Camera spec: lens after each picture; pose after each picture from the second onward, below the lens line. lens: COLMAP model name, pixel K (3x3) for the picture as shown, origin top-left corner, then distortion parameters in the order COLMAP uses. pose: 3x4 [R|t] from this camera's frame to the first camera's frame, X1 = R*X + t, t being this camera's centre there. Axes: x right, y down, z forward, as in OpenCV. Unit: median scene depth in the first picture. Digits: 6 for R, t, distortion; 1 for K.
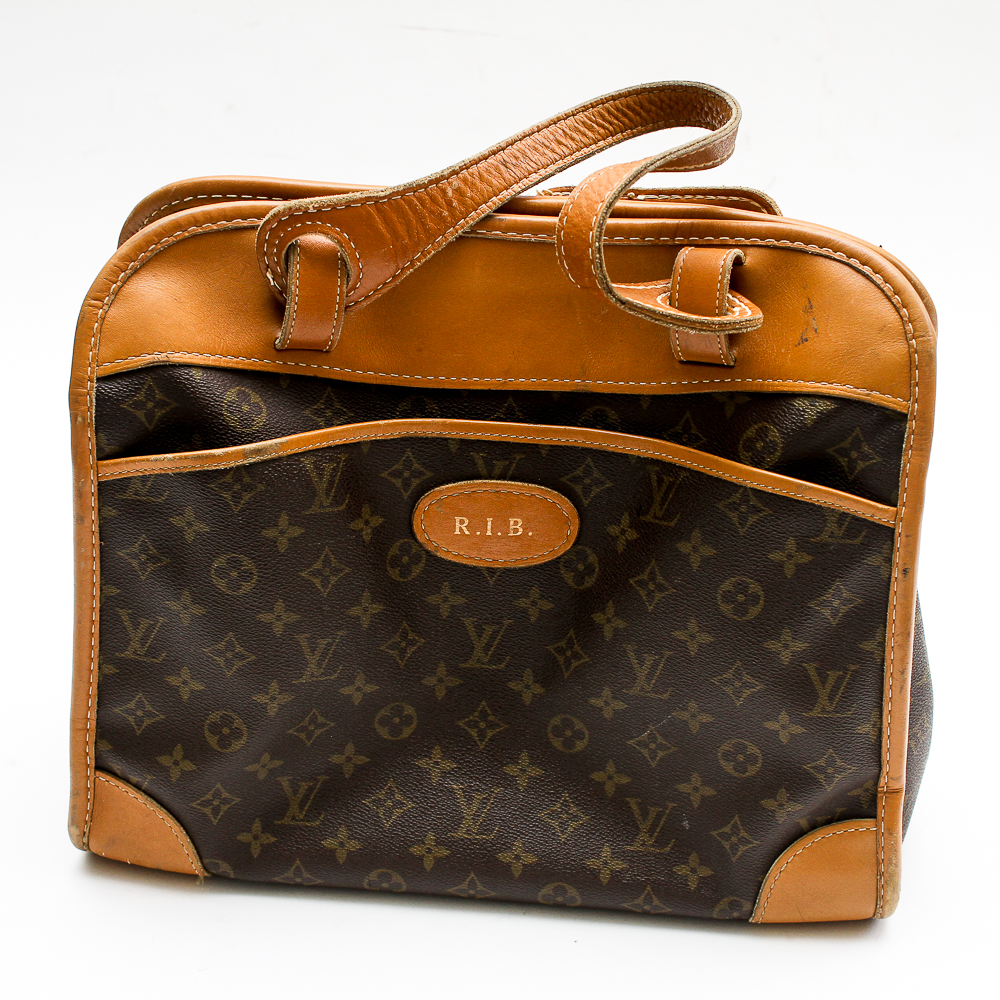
lens RADIAL K [[1752.2, 0, 501.8], [0, 1752.2, 503.0], [0, 0, 1]] dist [-0.106164, 0.000000]
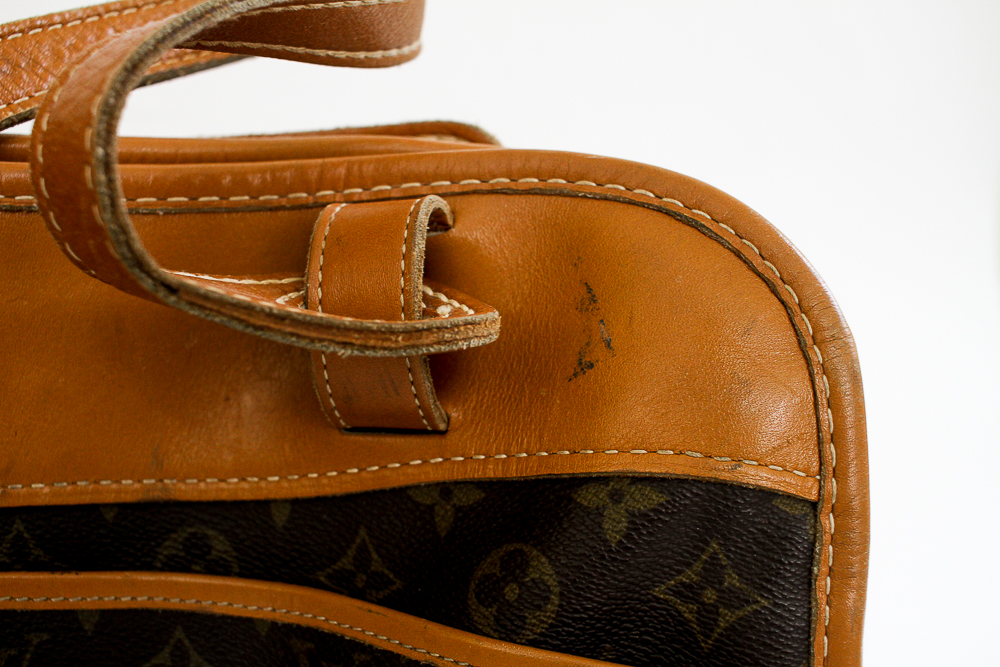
lens RADIAL K [[1165.0, 0, 501.5], [0, 1165.0, 333.4], [0, 0, 1]] dist [-0.101061, 0.000000]
pose [[0.982625, -0.046880, 0.179586, 0.087322], [0.080038, 0.980015, -0.182112, -0.042737], [-0.167460, 0.193321, 0.966739, 0.651539]]
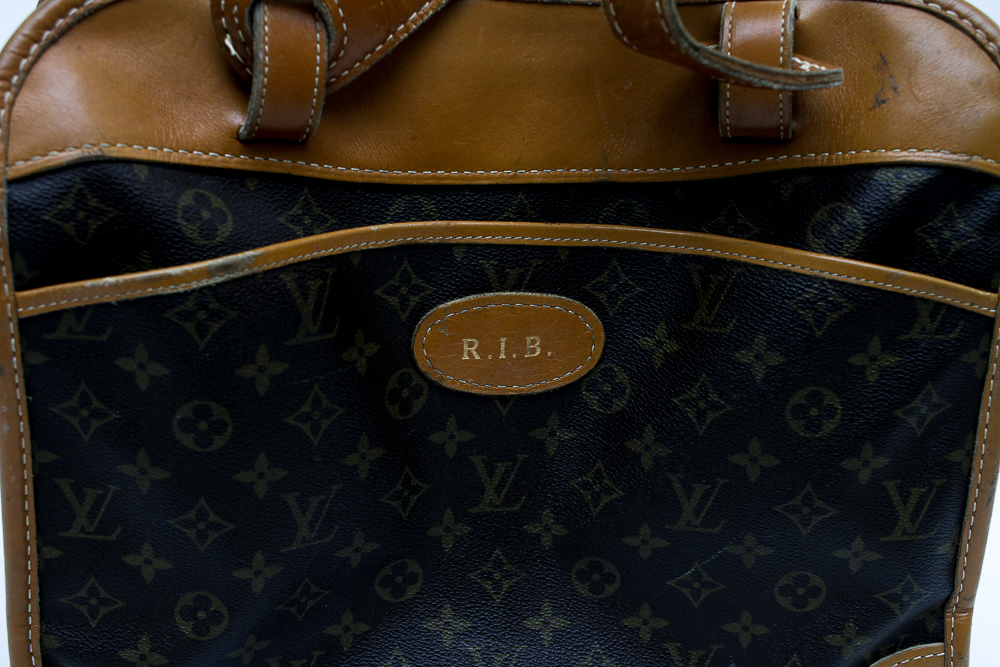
lens RADIAL K [[1165.0, 0, 500.0], [0, 1165.0, 340.1], [0, 0, 1]] dist [-0.101061, 0.000000]
pose [[0.988300, -0.060924, 0.139829, -0.088963], [0.061384, 0.998114, 0.001031, 0.009327], [-0.139628, 0.007564, 0.990175, 0.451321]]
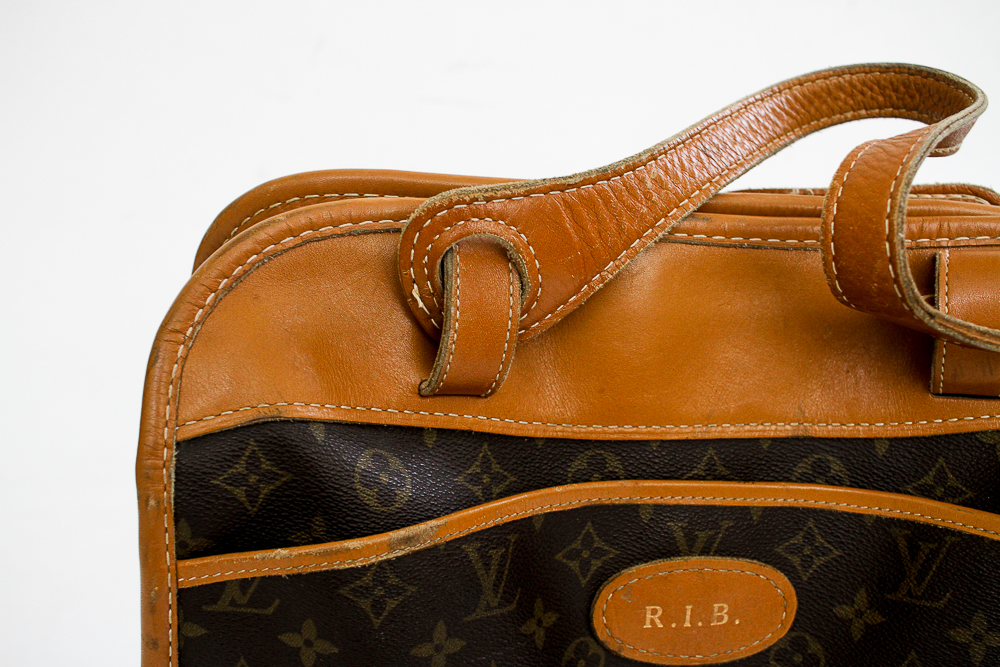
lens RADIAL K [[1165.0, 0, 496.7], [0, 1165.0, 331.2], [0, 0, 1]] dist [-0.101061, 0.000000]
pose [[0.995228, -0.025420, 0.094207, -0.139383], [0.038337, 0.989697, -0.137946, -0.044828], [-0.089730, 0.140900, 0.985949, 0.496586]]
